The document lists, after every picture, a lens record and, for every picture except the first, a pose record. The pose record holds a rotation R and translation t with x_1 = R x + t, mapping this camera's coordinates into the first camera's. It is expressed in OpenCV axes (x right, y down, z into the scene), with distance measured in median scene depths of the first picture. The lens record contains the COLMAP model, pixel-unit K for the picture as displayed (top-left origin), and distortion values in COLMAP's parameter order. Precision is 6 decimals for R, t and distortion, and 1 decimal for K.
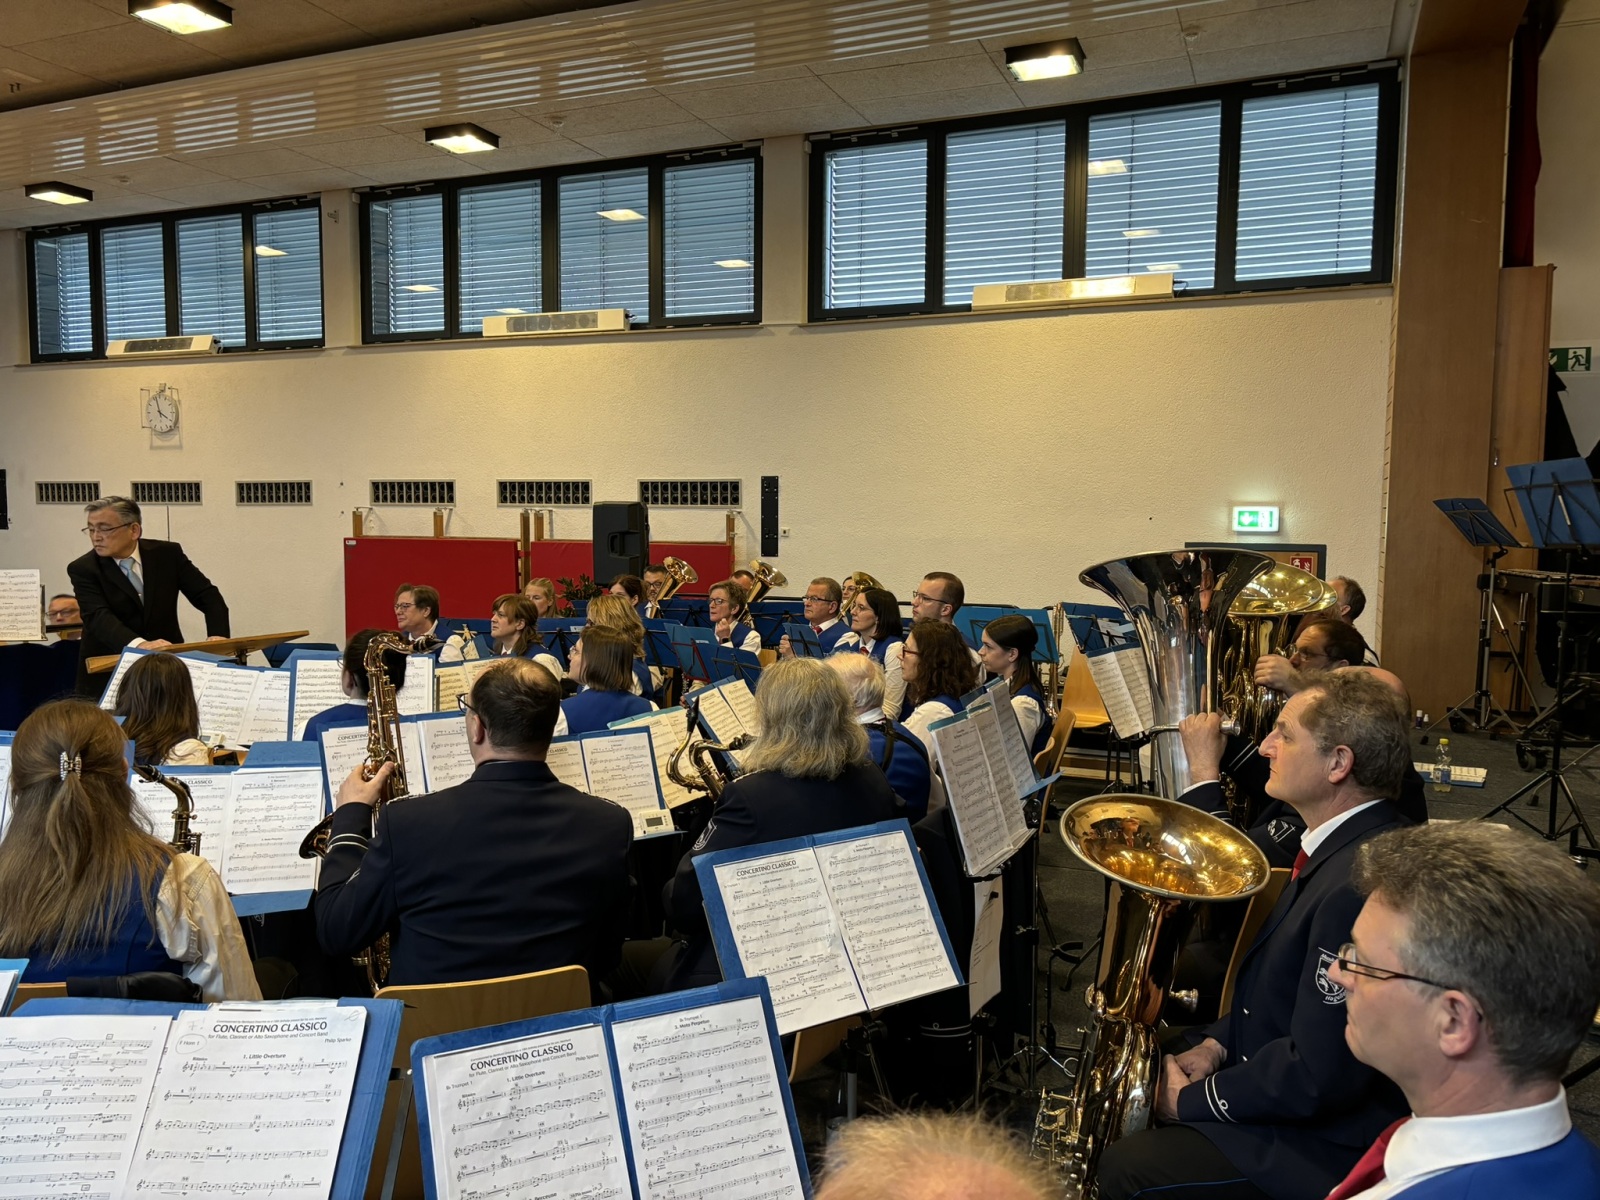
lens RADIAL K [[1191.2, 0, 791.9], [0, 1191.2, 604.3], [0, 0, 1]] dist [0.071452, -0.082150]
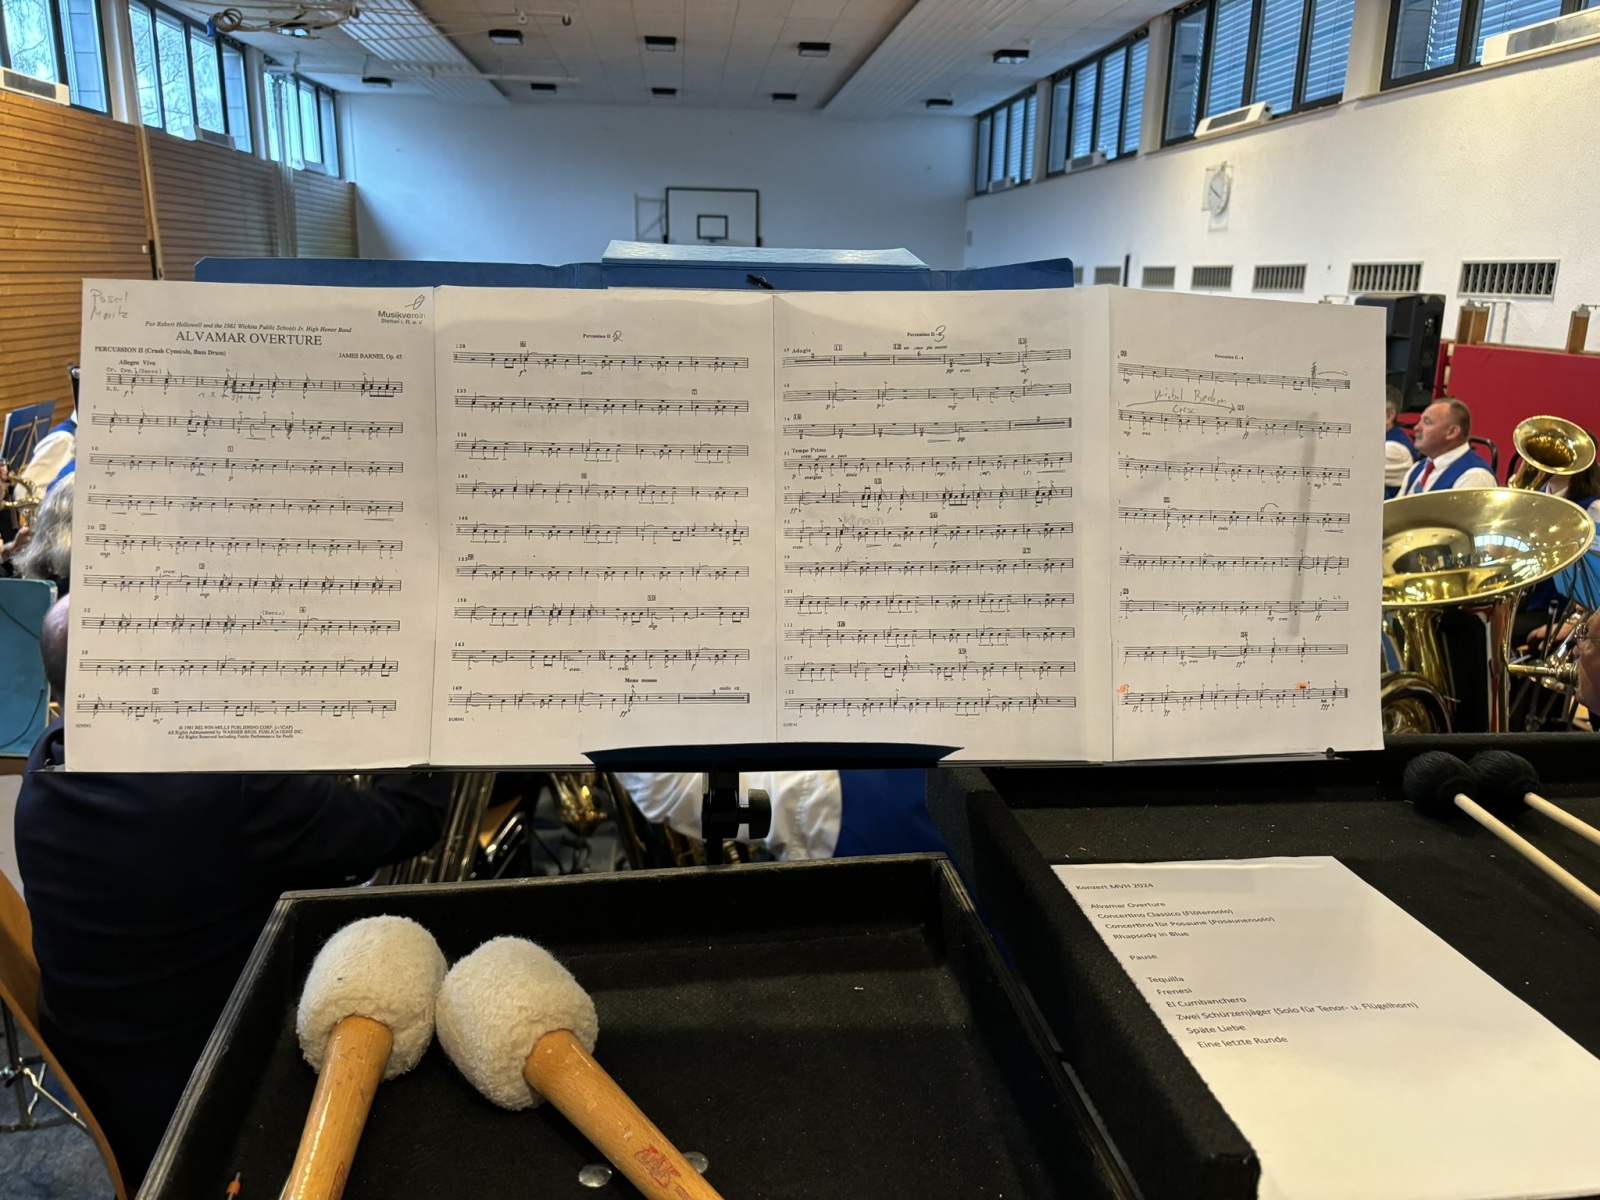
lens RADIAL K [[1219.0, 0, 800.0], [0, 1219.0, 600.0], [0, 0, 1]] dist [0.042135, -0.031658]
pose [[0.477276, 0.229548, -0.848242, 0.612081], [-0.084257, 0.972786, 0.215843, -0.060043], [0.874705, -0.031546, 0.483628, 0.530681]]
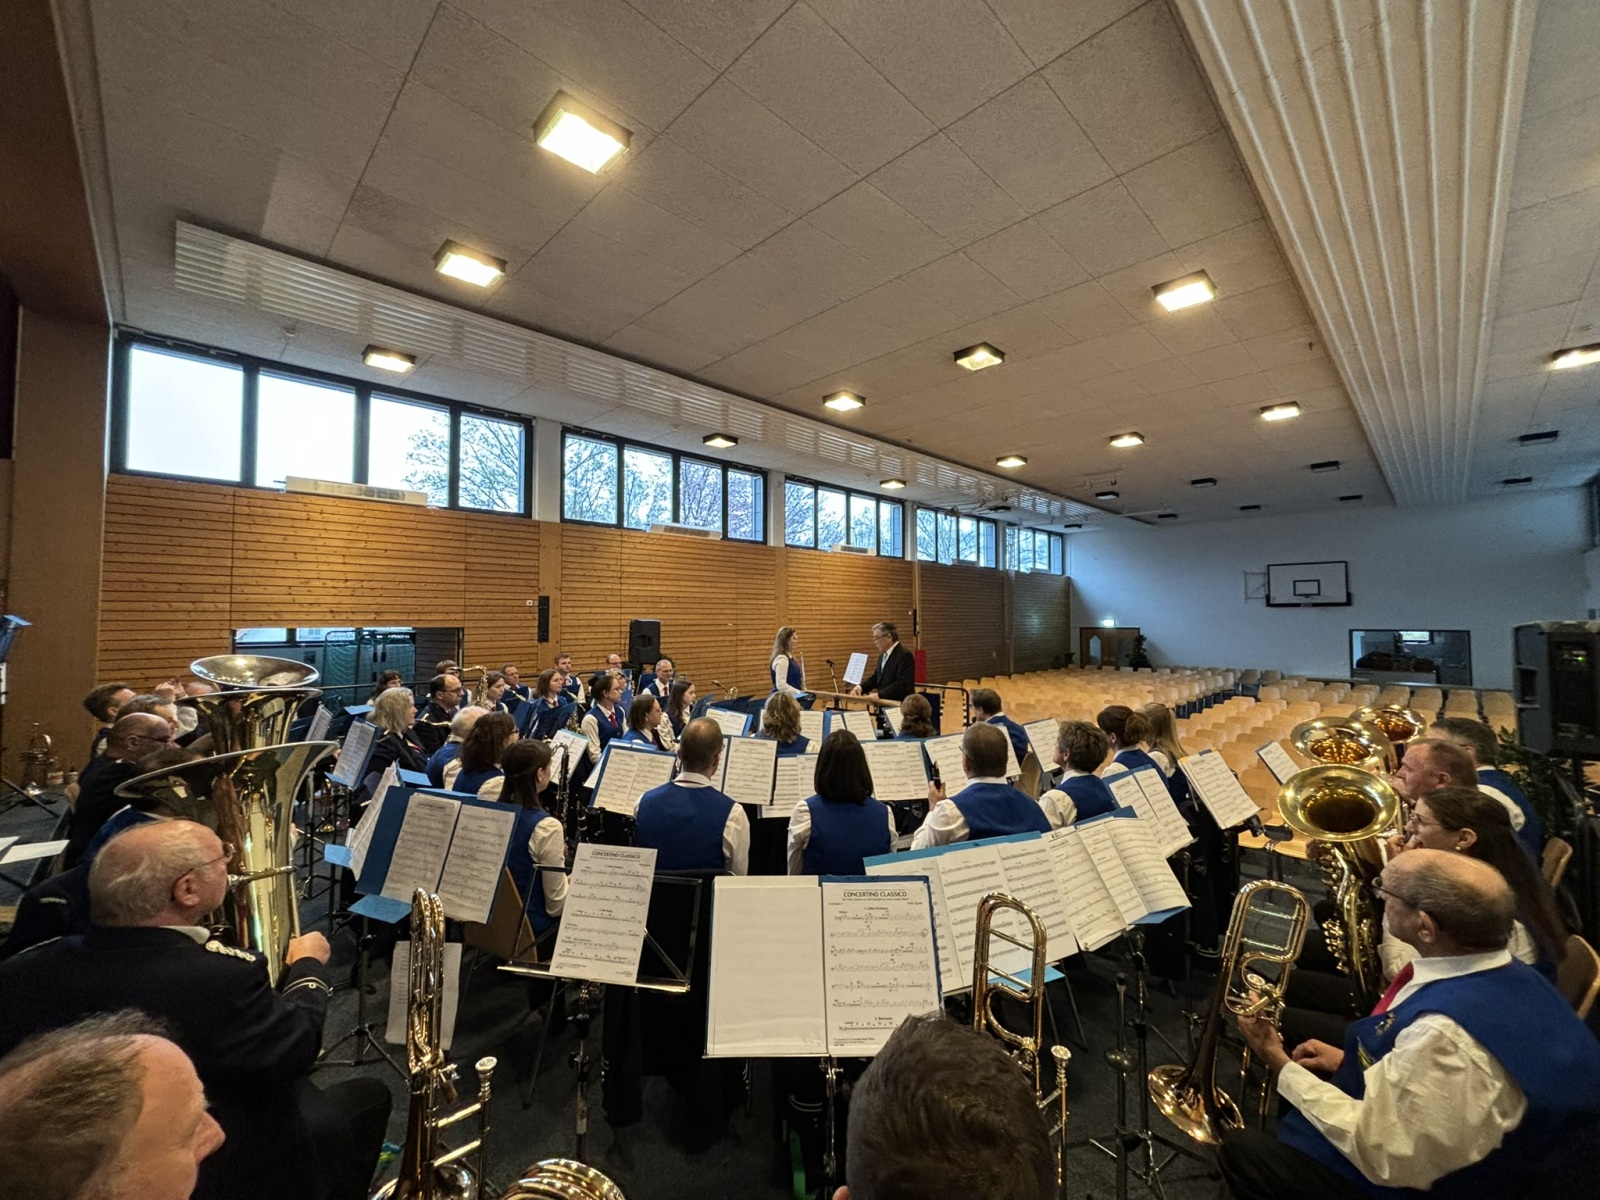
lens RADIAL K [[639.9, 0, 800.0], [0, 639.9, 600.0], [0, 0, 1]] dist [0.015629, -0.004896]
pose [[-0.375096, -0.030860, -0.926472, 0.540386], [-0.073725, 0.997273, -0.003369, -0.121637], [0.924050, 0.067041, -0.376348, 1.309588]]
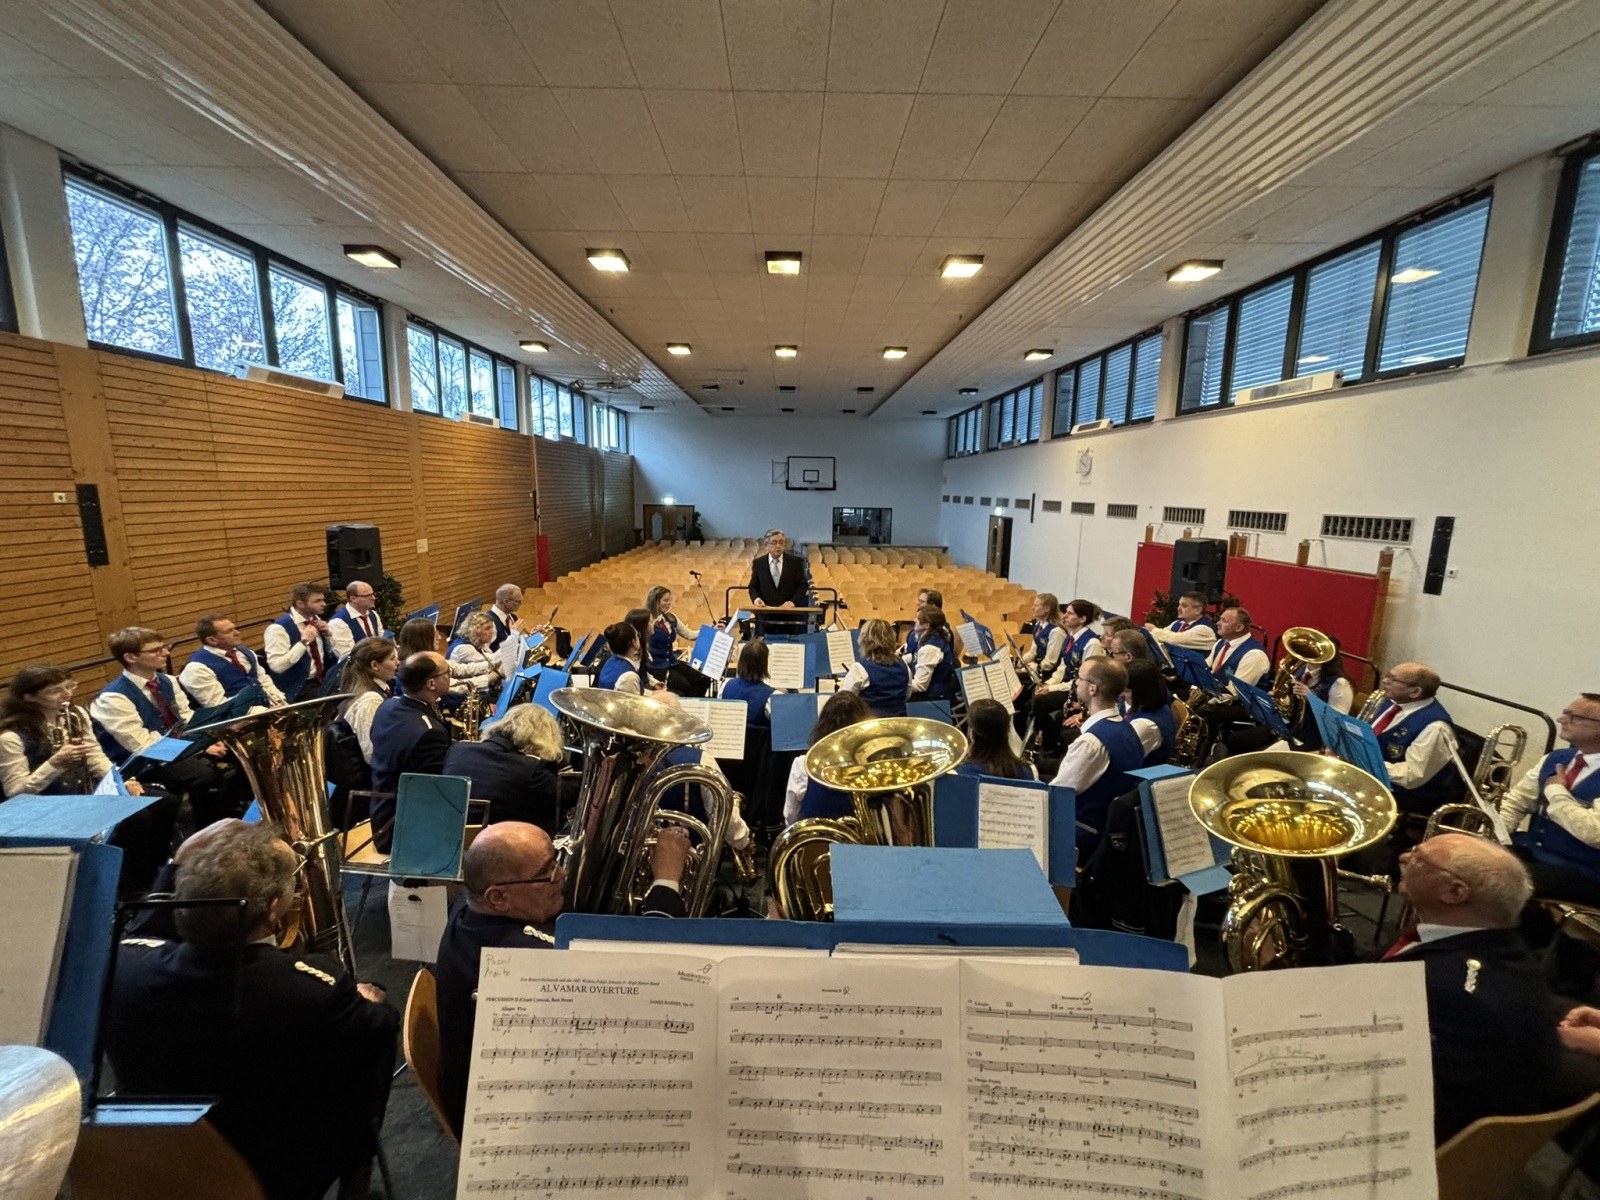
lens RADIAL K [[639.9, 0, 800.0], [0, 639.9, 600.0], [0, 0, 1]] dist [0.015629, -0.004896]
pose [[0.402895, 0.157383, -0.901613, 0.550958], [-0.080763, 0.987375, 0.136263, -0.137028], [0.911676, 0.017918, 0.410519, 0.531649]]
